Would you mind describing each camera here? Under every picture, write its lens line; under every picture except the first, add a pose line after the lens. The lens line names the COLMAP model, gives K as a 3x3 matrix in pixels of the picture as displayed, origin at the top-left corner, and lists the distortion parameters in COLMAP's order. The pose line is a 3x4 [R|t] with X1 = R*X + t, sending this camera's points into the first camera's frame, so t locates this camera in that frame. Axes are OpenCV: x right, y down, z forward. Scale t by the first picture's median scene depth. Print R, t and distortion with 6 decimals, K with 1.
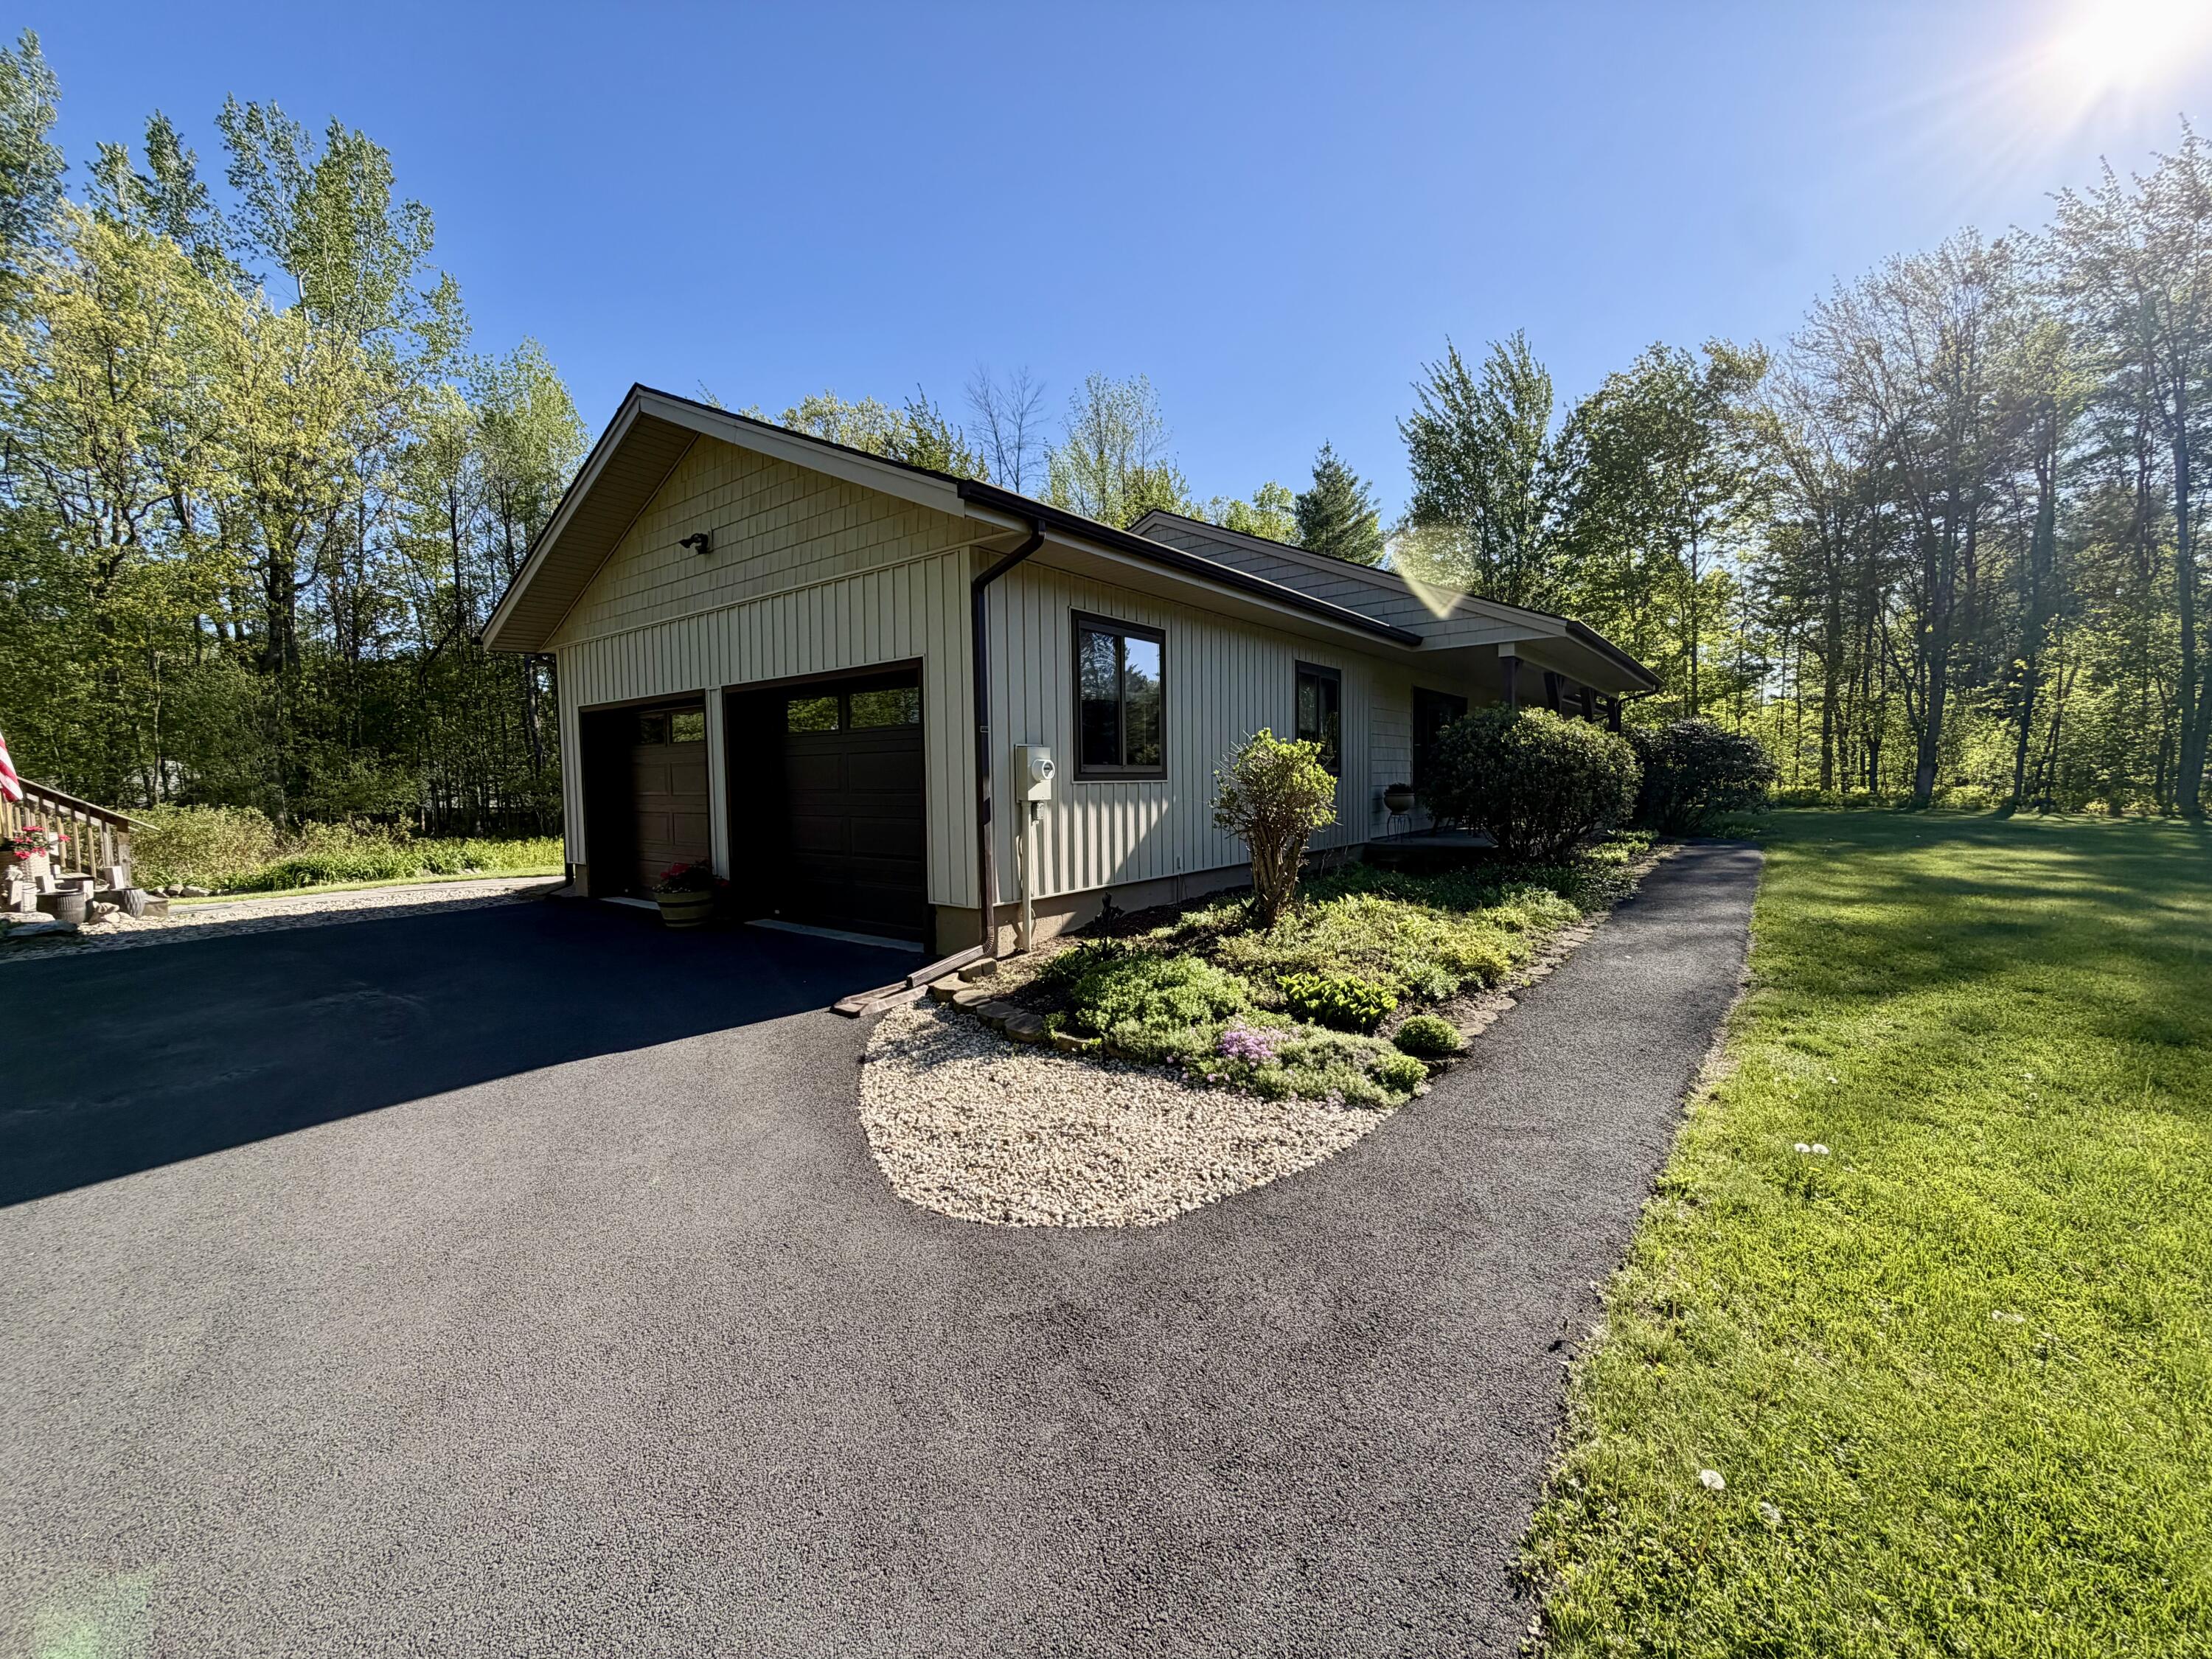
lens RADIAL K [[881.6, 0, 1106.0], [0, 881.6, 829.5], [0, 0, 1]] dist [0.000795, 0.000077]
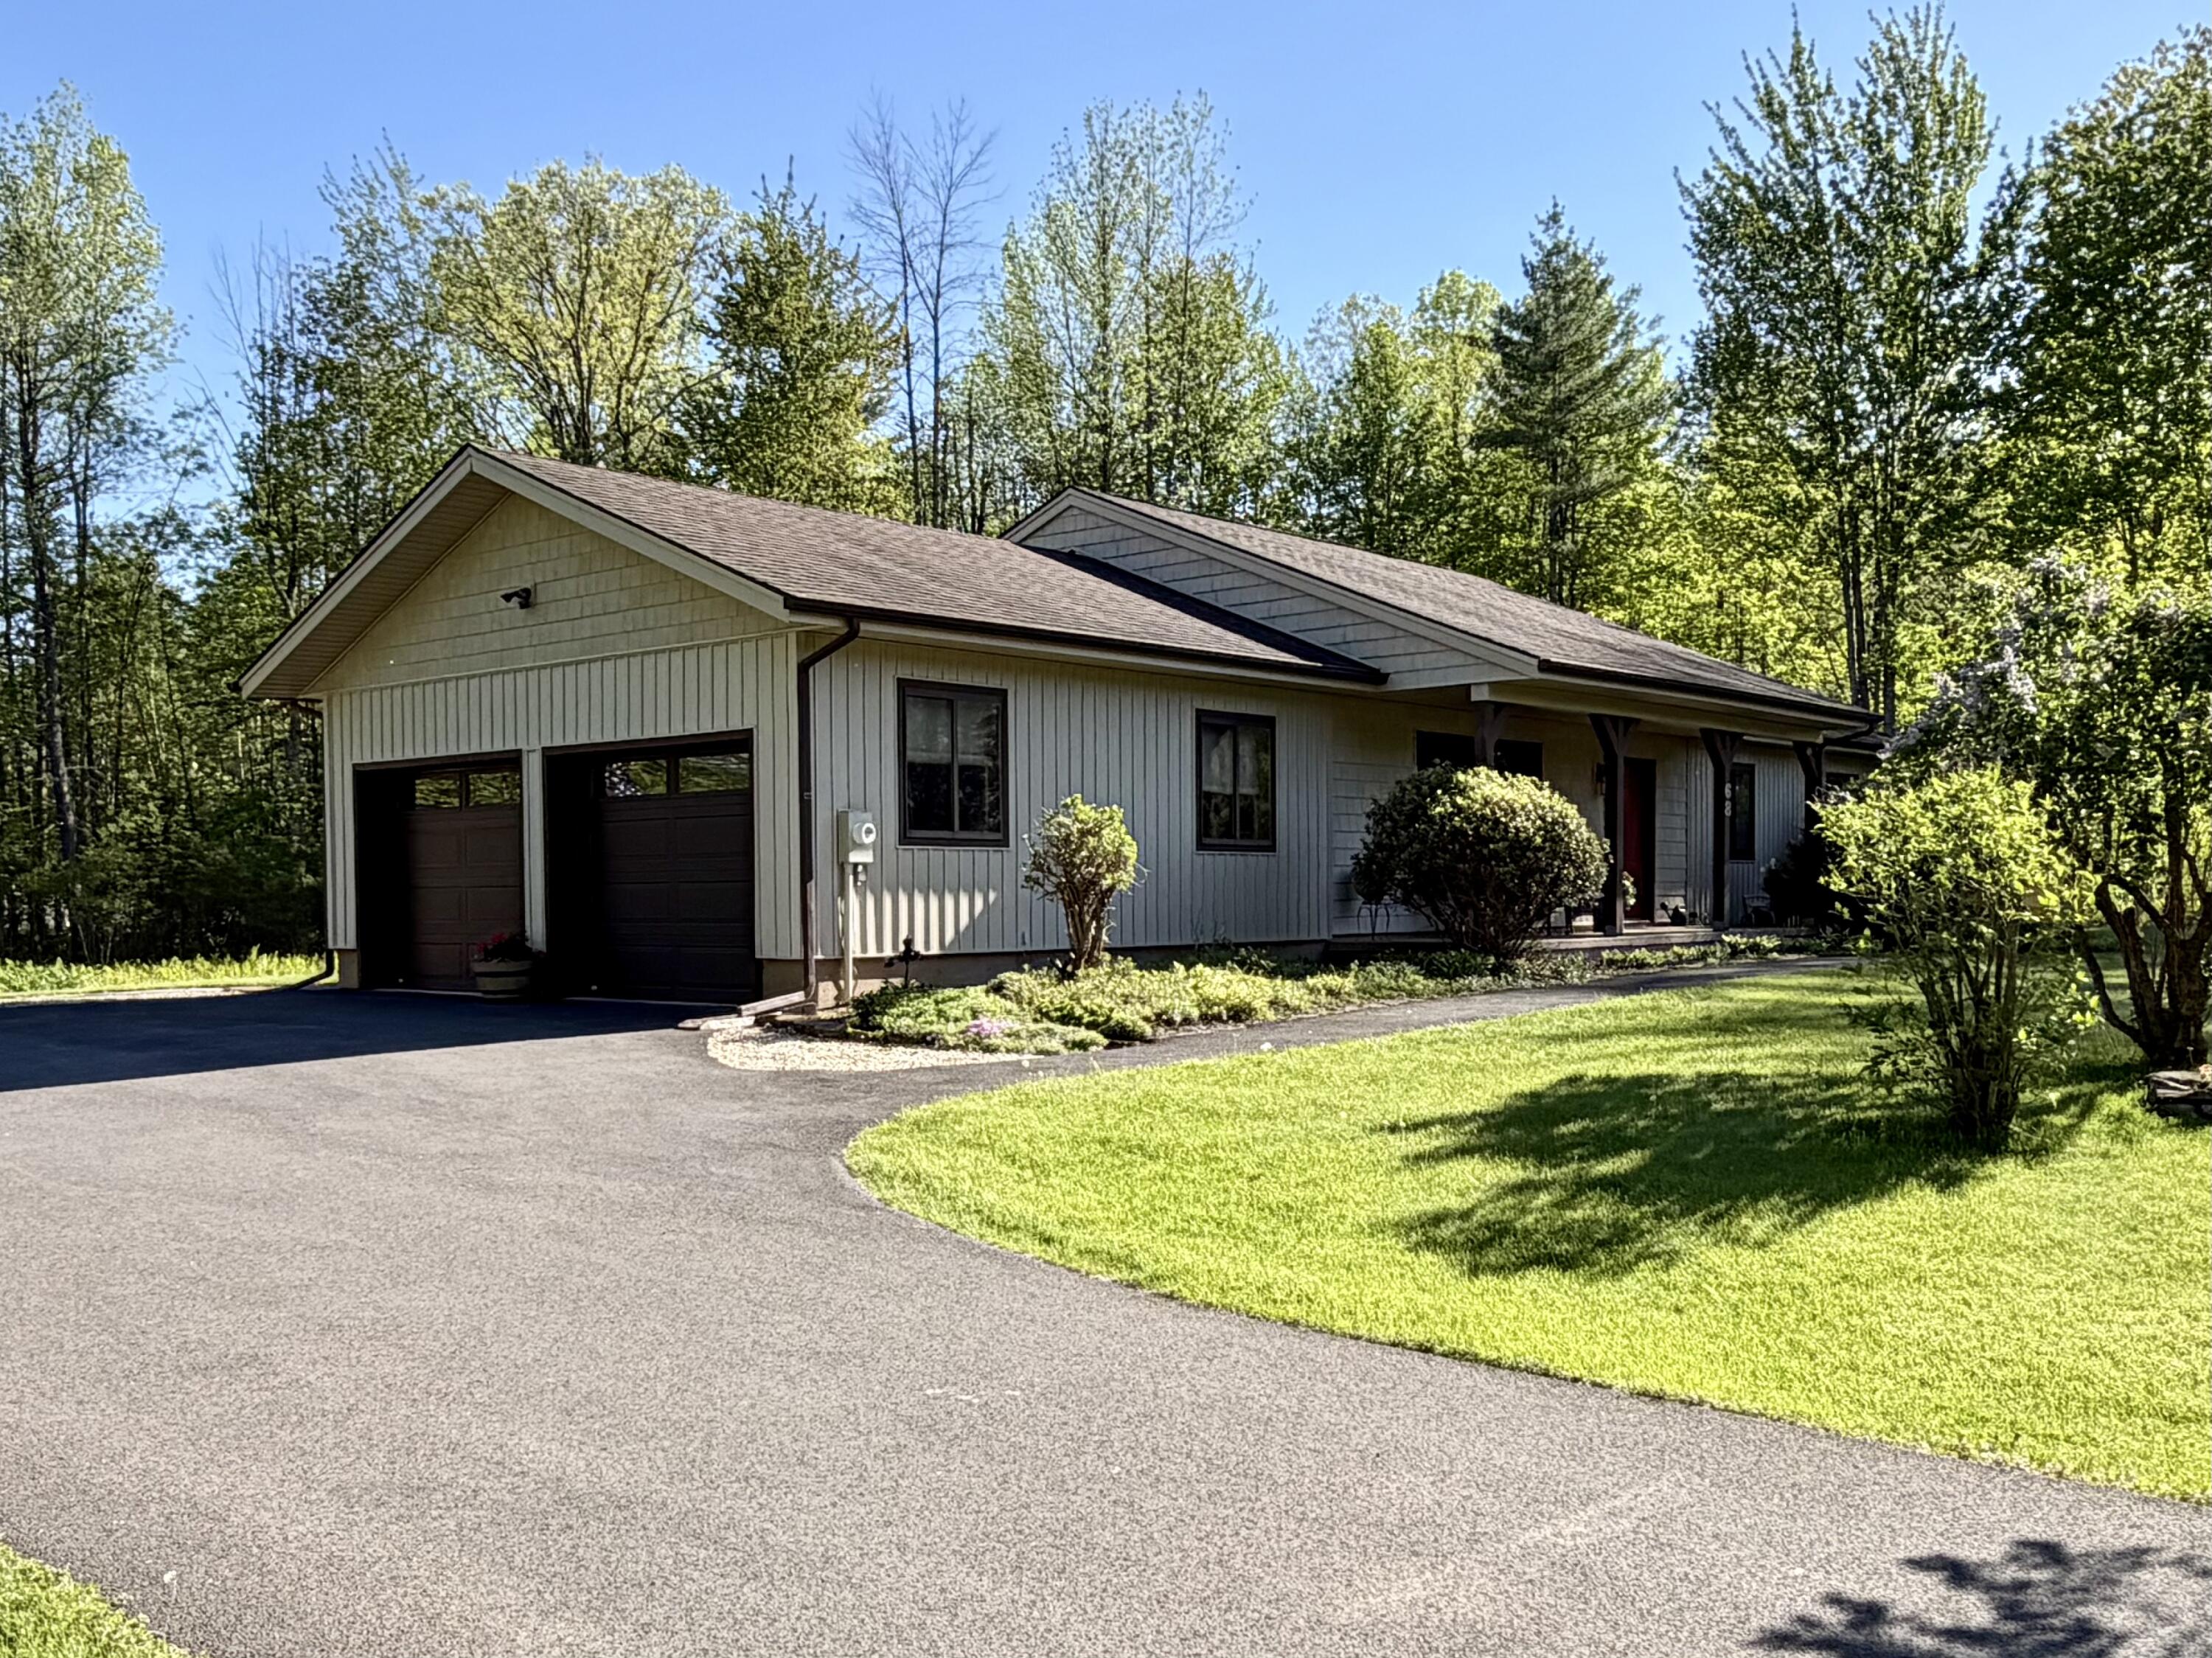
lens RADIAL K [[2140.1, 0, 1097.1], [0, 2140.1, 932.1], [0, 0, 1]] dist [-0.017557, -0.006303]
pose [[0.999225, 0.005418, -0.038994, 0.300622], [-0.006878, 0.999277, -0.037402, 0.141239], [0.038764, 0.037641, 0.998539, -1.510317]]
